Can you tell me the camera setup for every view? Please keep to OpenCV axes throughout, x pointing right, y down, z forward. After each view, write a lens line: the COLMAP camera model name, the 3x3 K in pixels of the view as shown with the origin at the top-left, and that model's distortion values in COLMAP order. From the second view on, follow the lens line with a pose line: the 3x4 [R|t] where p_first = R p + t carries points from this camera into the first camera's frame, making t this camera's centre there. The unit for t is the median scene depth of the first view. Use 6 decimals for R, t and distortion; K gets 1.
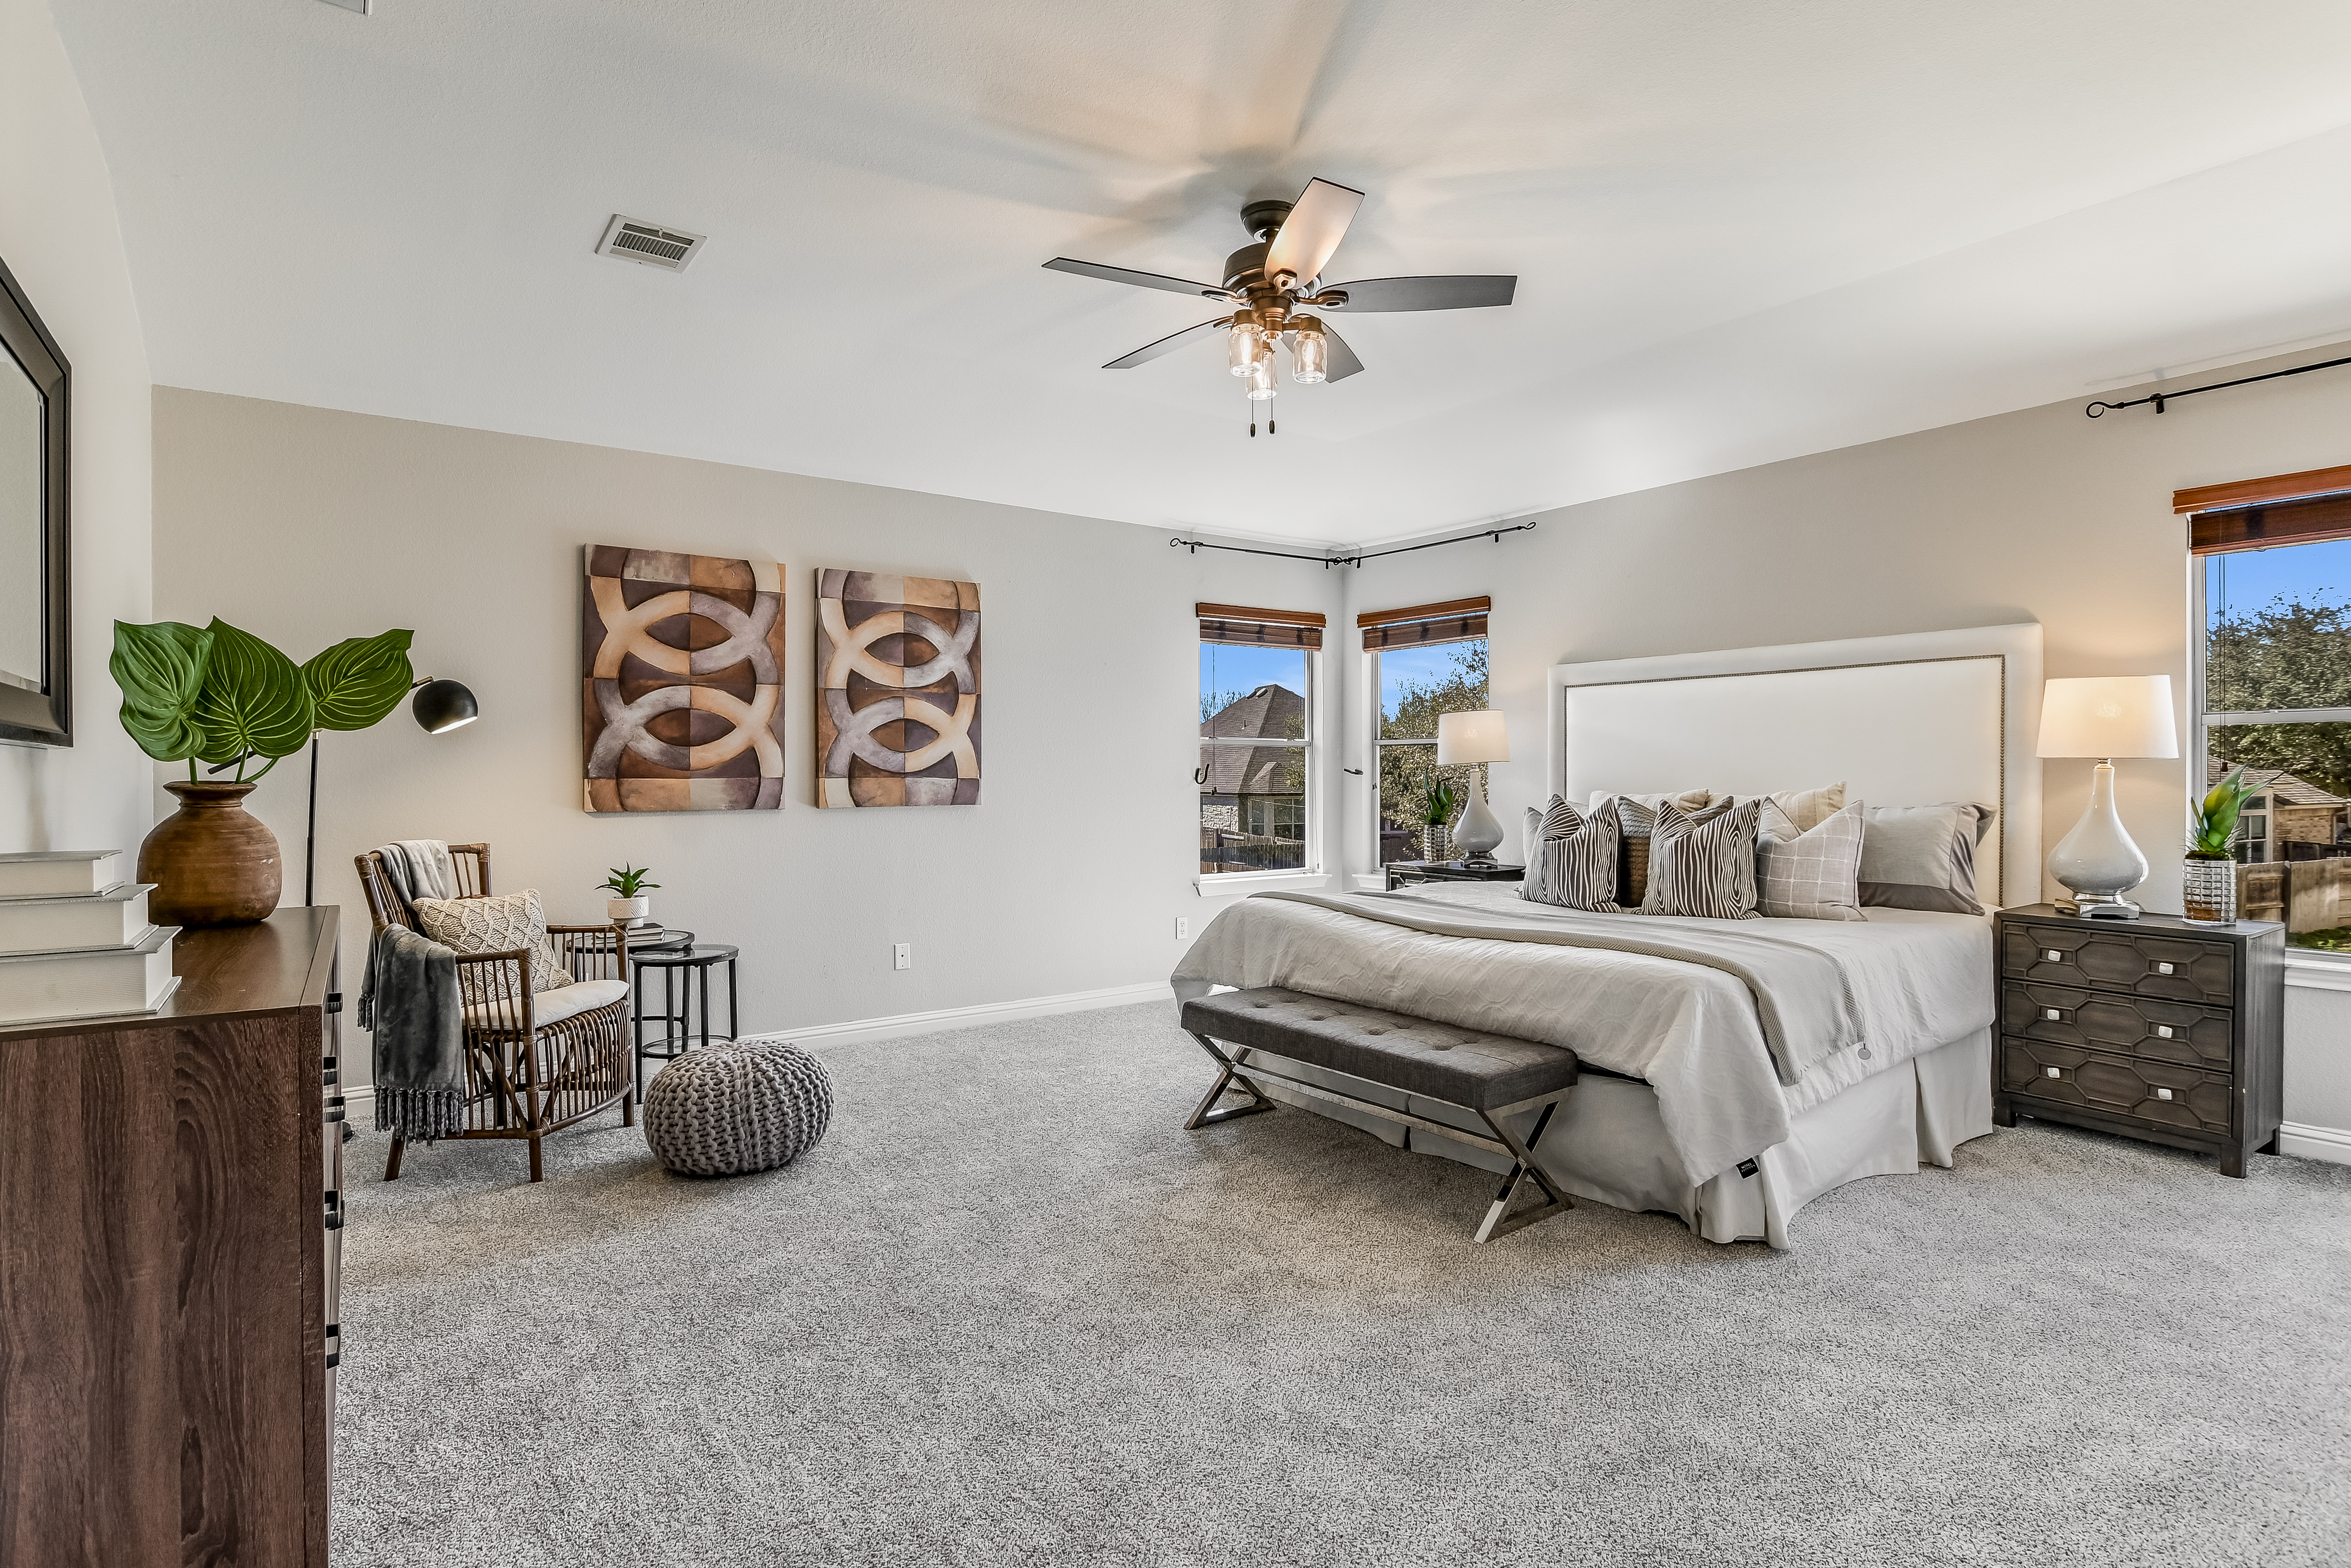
lens RADIAL K [[1179.1, 0, 1168.6], [0, 1179.1, 783.7], [0, 0, 1]] dist [-0.006534, -0.007105]
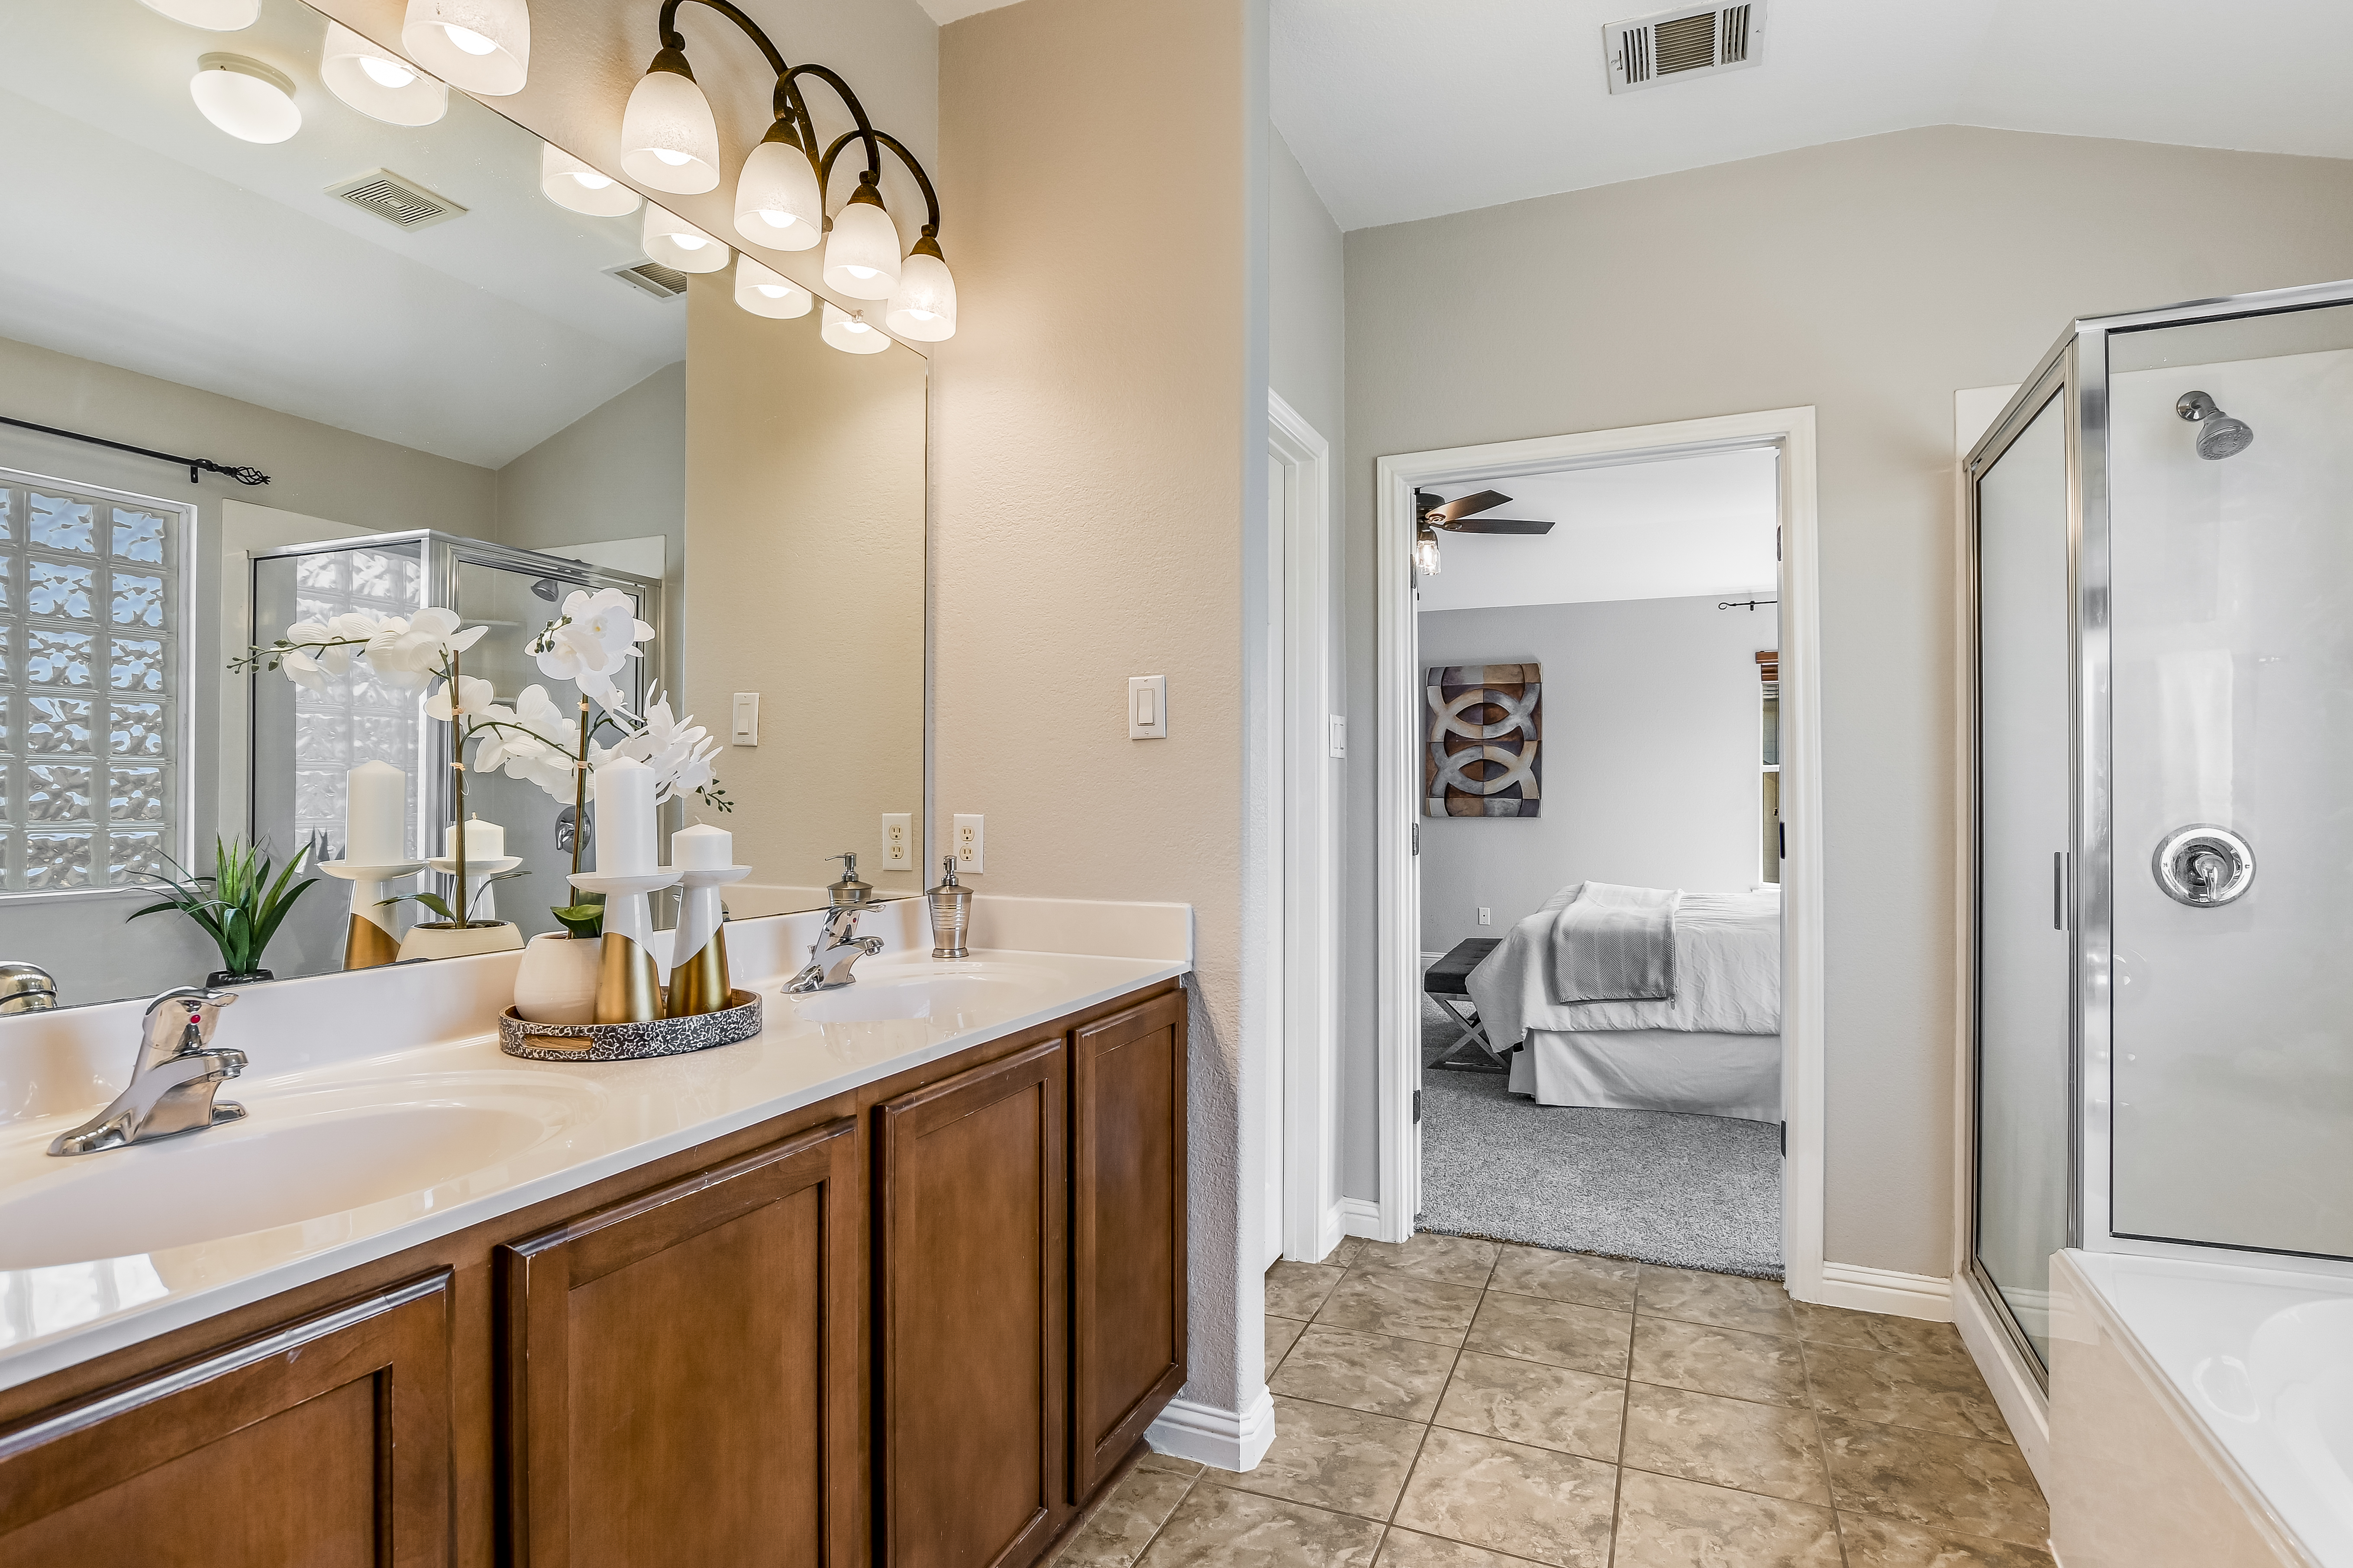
lens RADIAL K [[1180.1, 0, 1169.6], [0, 1180.1, 783.7], [0, 0, 1]] dist [-0.006534, -0.007105]
pose [[0.506664, -0.002758, -0.862139, 0.876674], [-0.011207, 0.999889, -0.009784, -0.004173], [0.862071, 0.014619, 0.506577, -0.119041]]
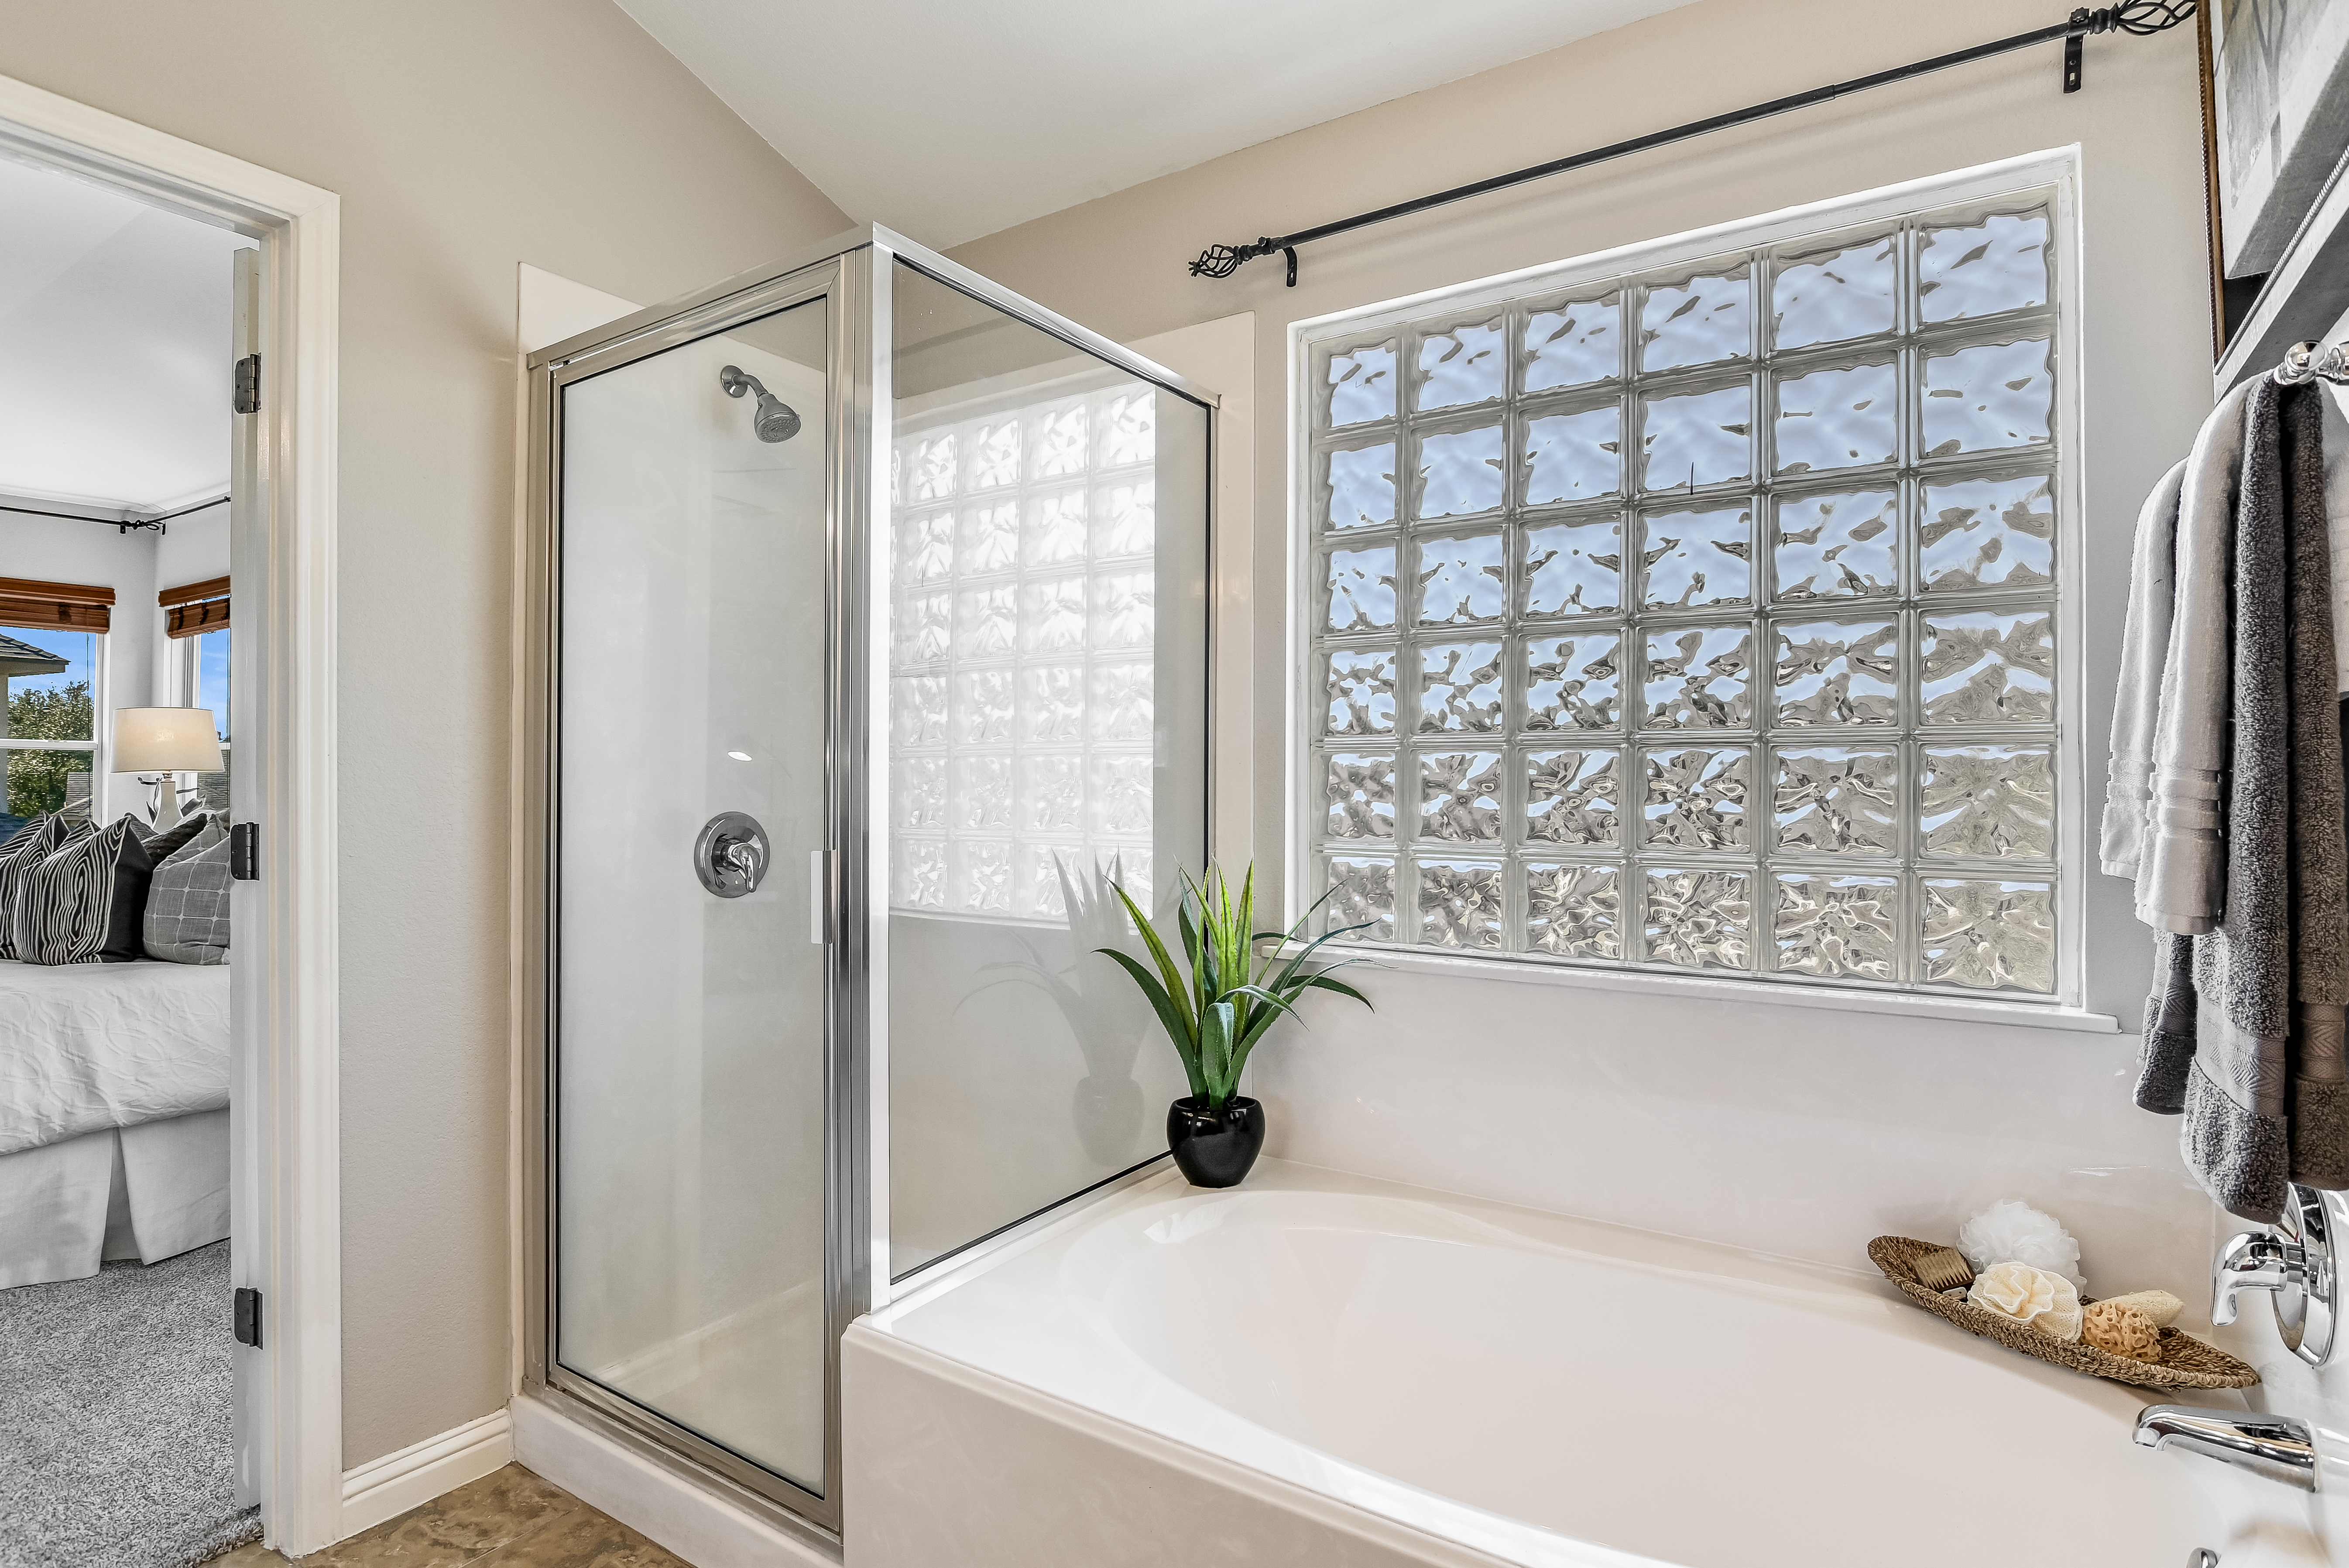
lens RADIAL K [[1178.0, 0, 1167.6], [0, 1178.0, 783.7], [0, 0, 1]] dist [-0.006534, -0.007105]
pose [[0.936816, 0.007608, 0.349740, 0.680271], [-0.004150, 0.999935, -0.010636, -0.003513], [-0.349798, 0.008513, 0.936787, -0.014225]]
